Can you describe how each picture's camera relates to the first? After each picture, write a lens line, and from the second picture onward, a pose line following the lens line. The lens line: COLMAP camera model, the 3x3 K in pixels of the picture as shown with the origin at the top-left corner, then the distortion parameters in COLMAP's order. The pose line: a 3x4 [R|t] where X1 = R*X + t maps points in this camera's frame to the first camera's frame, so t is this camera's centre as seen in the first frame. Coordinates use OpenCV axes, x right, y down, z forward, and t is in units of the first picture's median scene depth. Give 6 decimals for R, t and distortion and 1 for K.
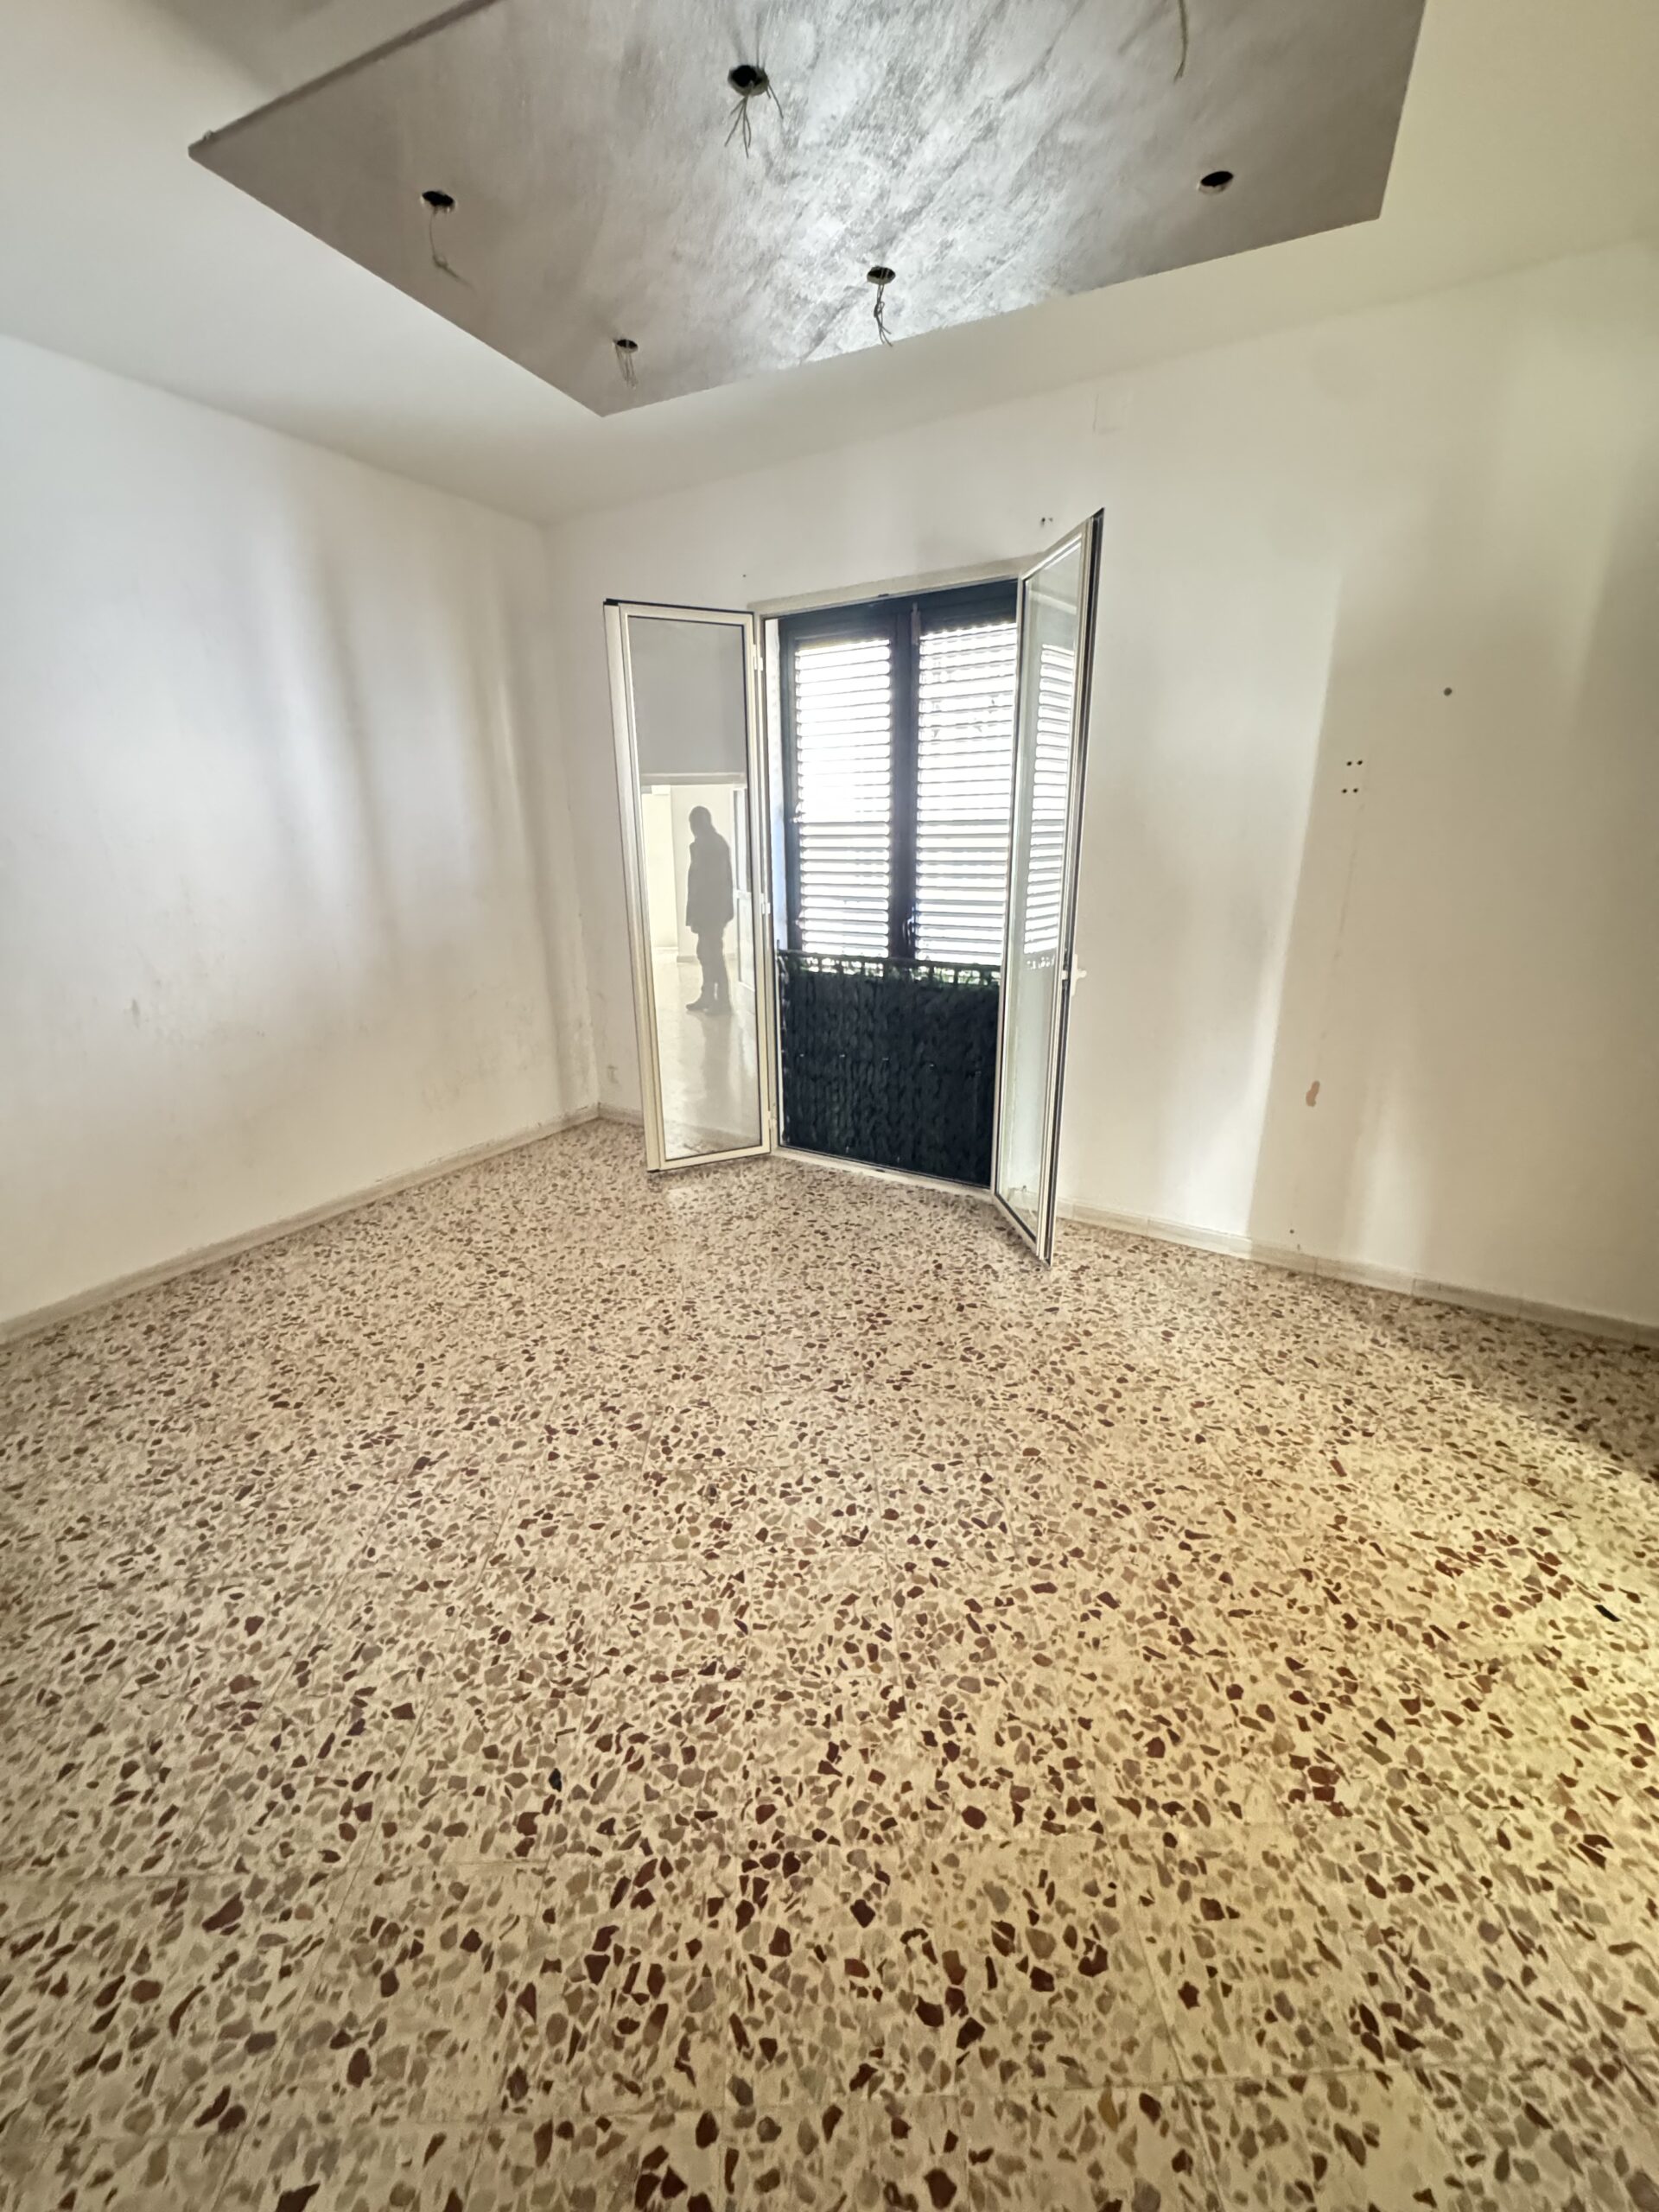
lens RADIAL K [[881.2, 0, 829.3], [0, 881.2, 1102.5], [0, 0, 1]] dist [-0.005797, 0.000685]
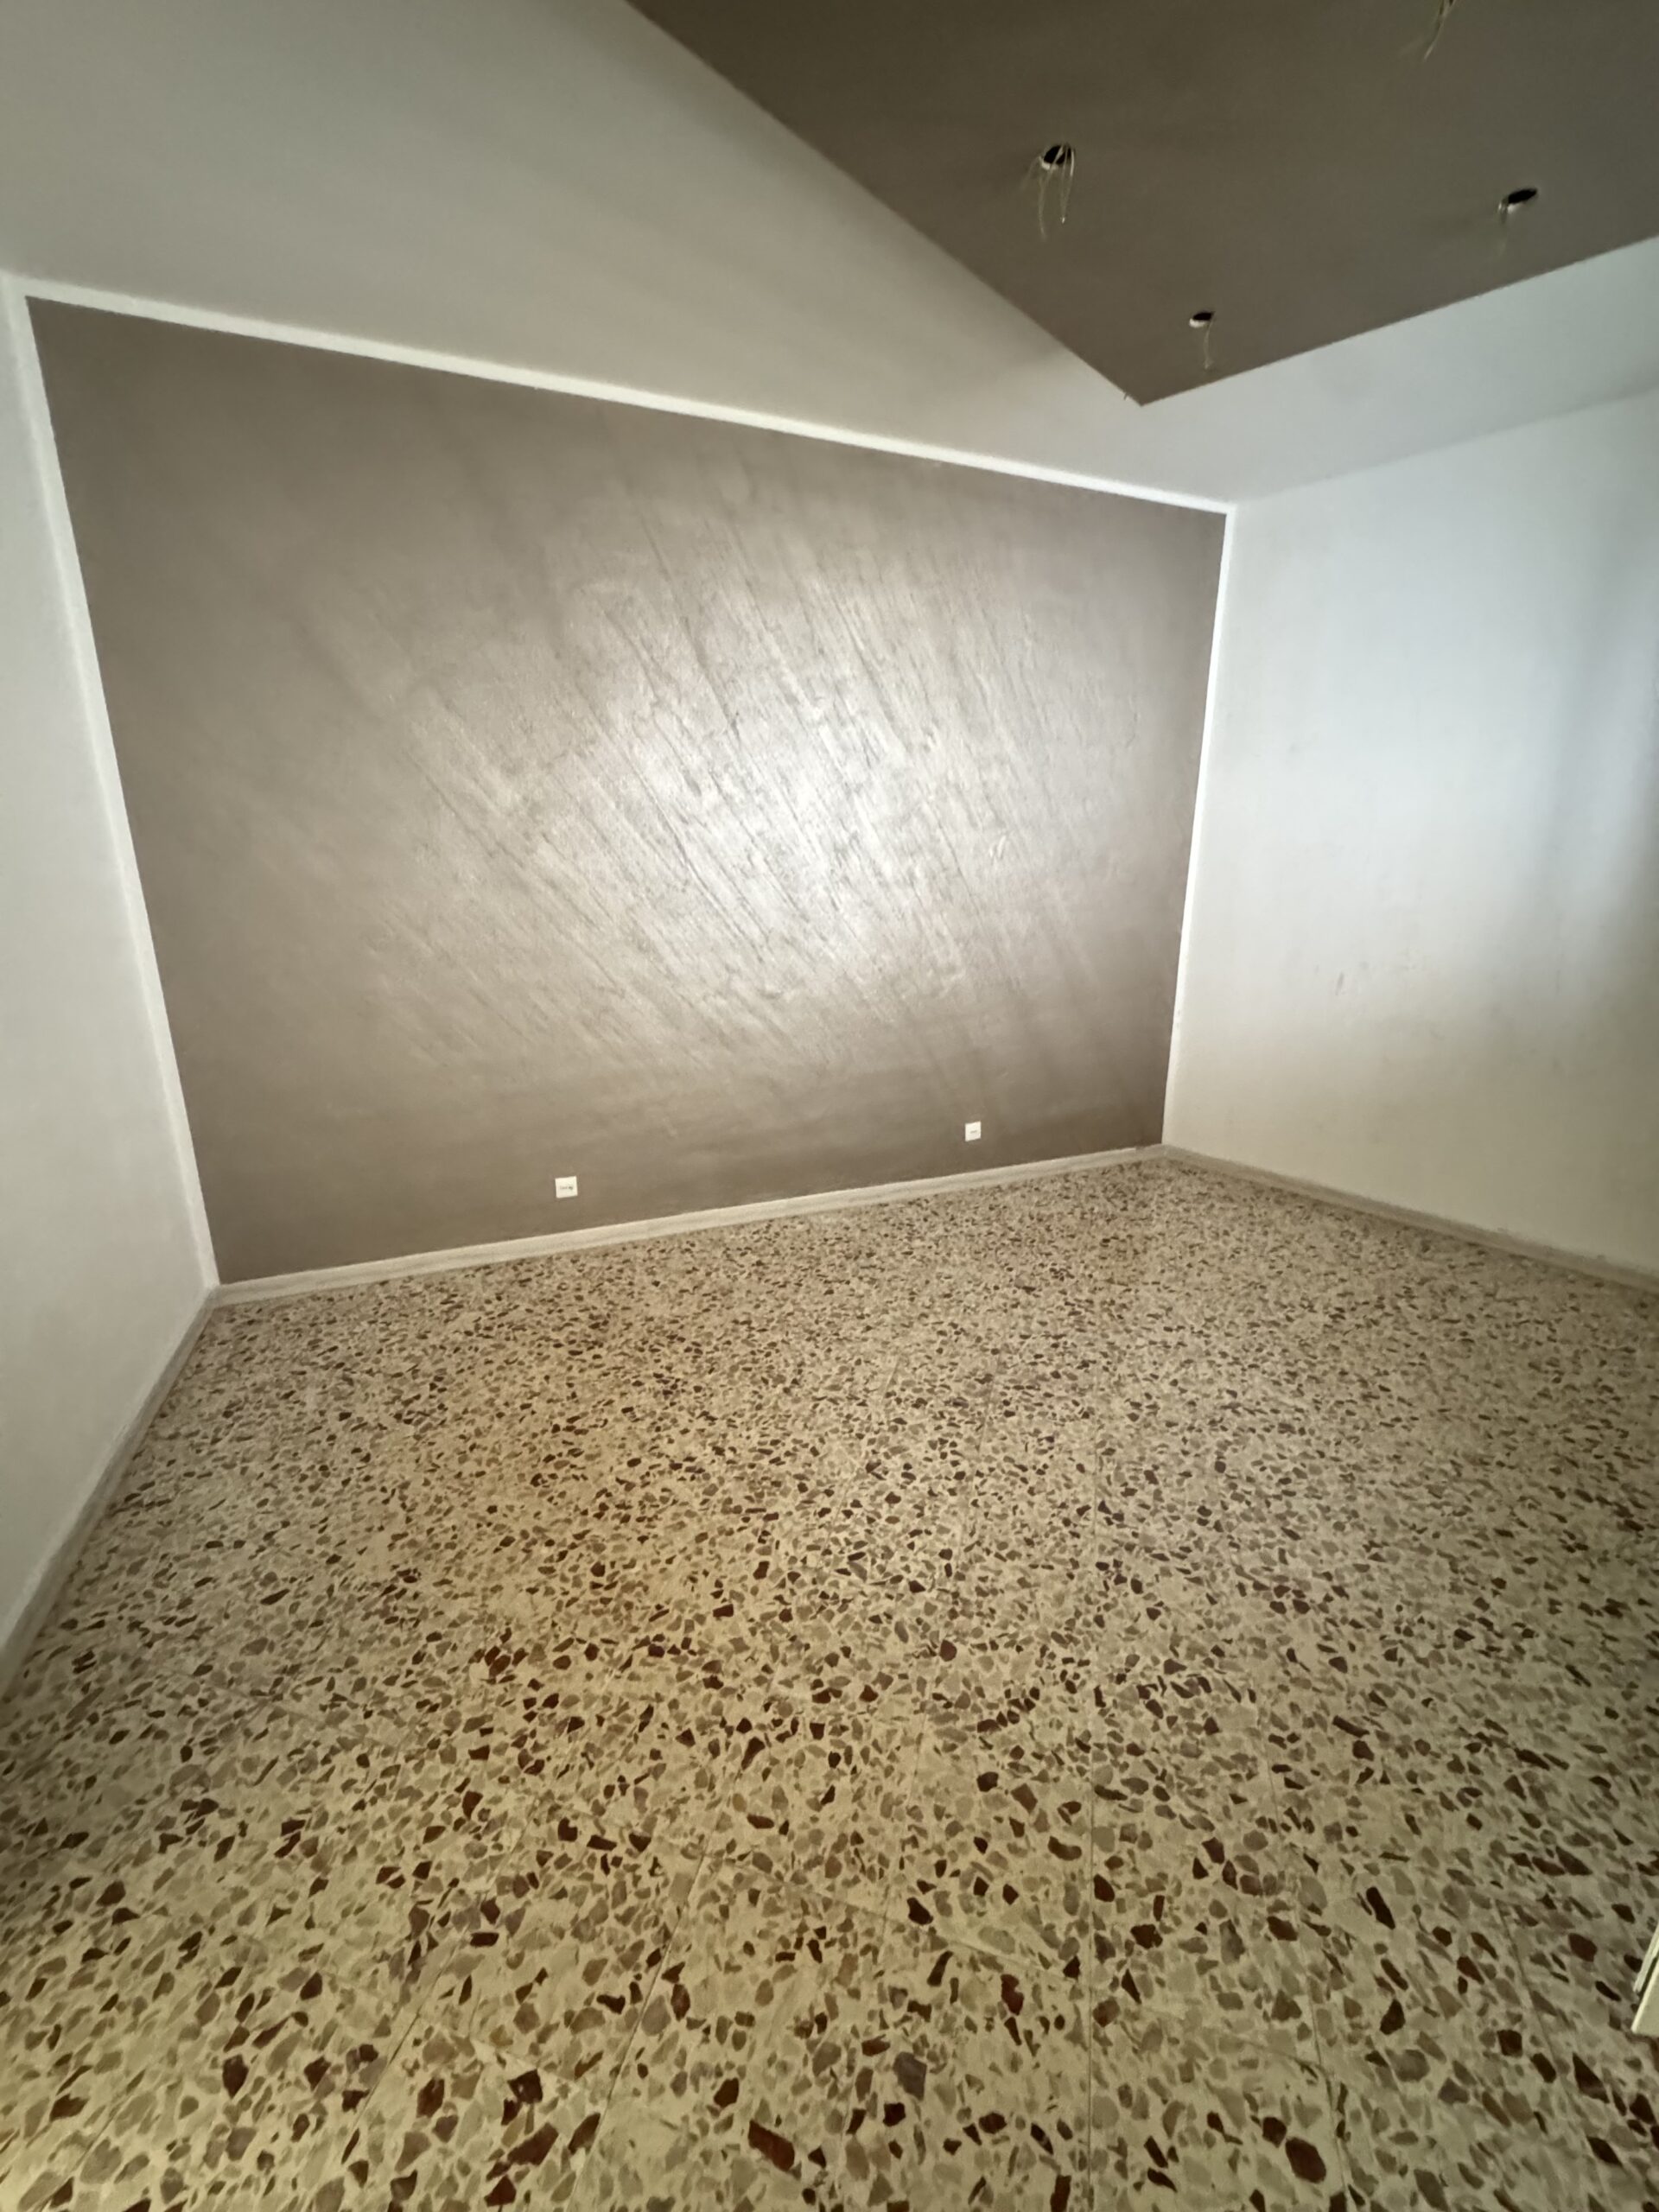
lens RADIAL K [[881.2, 0, 829.3], [0, 881.2, 1102.5], [0, 0, 1]] dist [-0.005797, 0.000685]
pose [[-0.322759, 0.275734, -0.905426, 0.922769], [-0.280259, 0.885882, 0.369687, -0.315569], [0.904036, 0.373074, -0.208650, 0.990779]]
